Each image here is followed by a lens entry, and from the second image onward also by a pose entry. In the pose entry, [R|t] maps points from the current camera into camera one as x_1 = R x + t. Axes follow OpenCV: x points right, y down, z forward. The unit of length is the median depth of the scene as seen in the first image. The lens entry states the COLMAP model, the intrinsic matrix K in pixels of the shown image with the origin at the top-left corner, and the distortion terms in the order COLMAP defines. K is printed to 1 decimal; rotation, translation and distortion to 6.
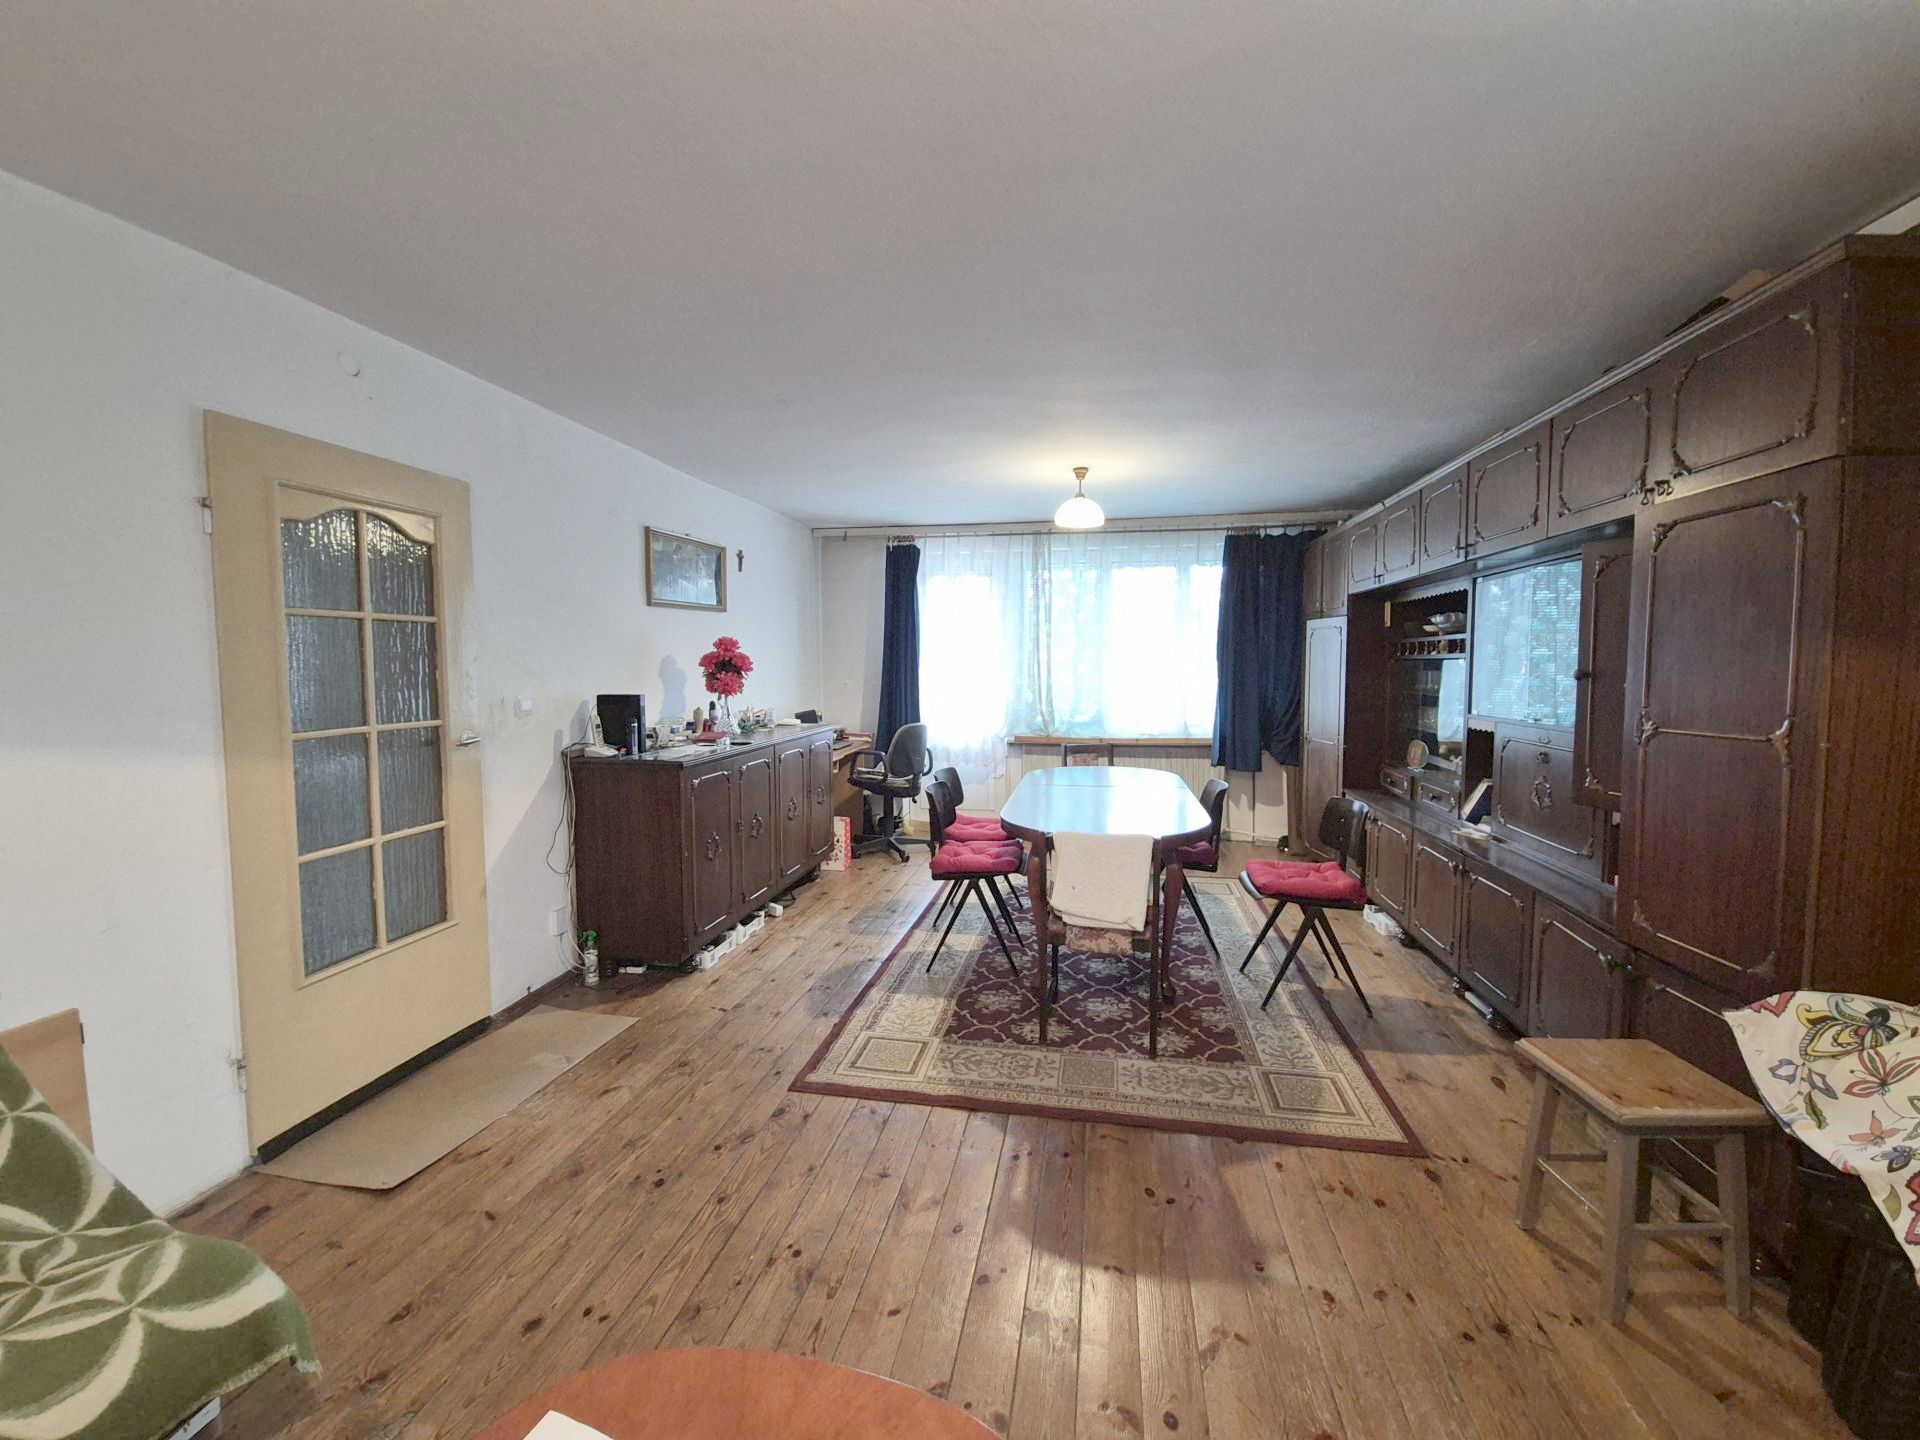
lens RADIAL K [[784.2, 0, 967.9], [0, 784.2, 713.2], [0, 0, 1]] dist [0.002270, -0.005355]
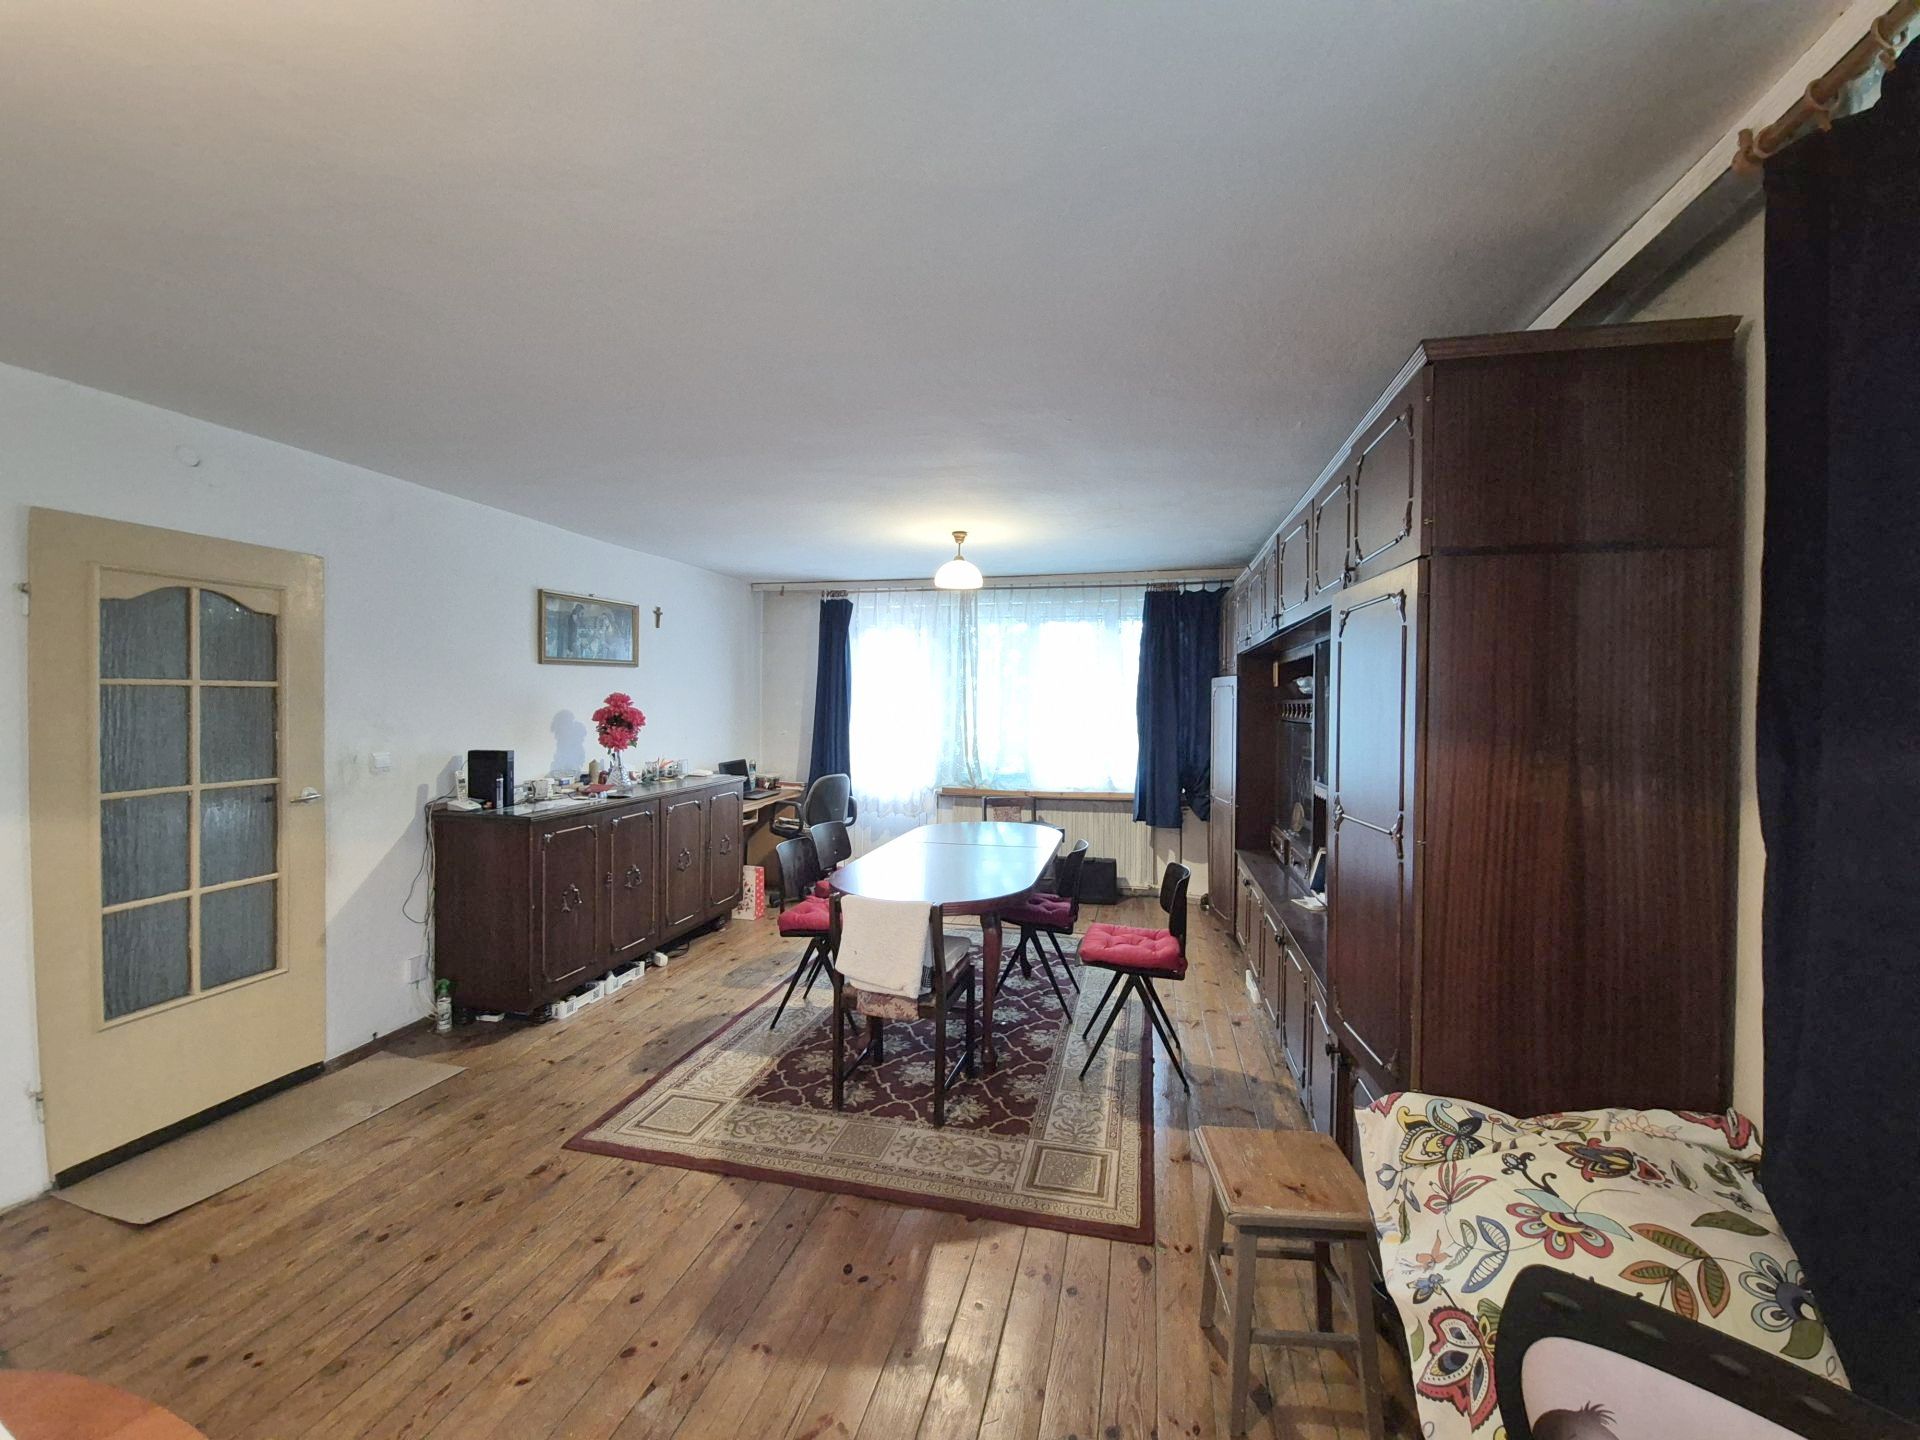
lens RADIAL K [[784.2, 0, 967.0], [0, 784.2, 711.1], [0, 0, 1]] dist [0.002270, -0.005355]
pose [[0.998679, 0.009126, -0.050565, 0.291005], [-0.011753, 0.998584, -0.051891, -0.034682], [0.050020, 0.052417, 0.997372, -0.019532]]
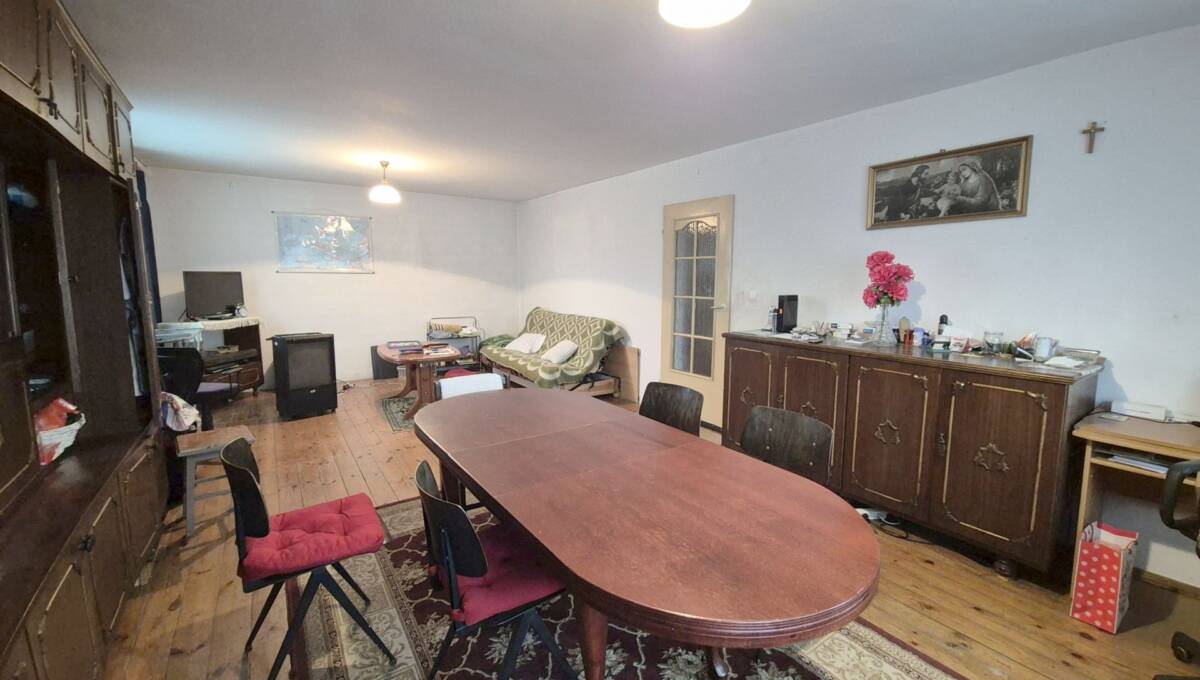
lens RADIAL K [[493.9, 0, 621.2], [0, 493.9, 339.5], [0, 0, 1]] dist [0.001402, -0.003733]
pose [[-0.698047, 0.095670, -0.709632, 0.605745], [-0.047319, 0.982705, 0.179031, -0.117386], [0.714487, 0.158551, -0.681447, 1.722216]]
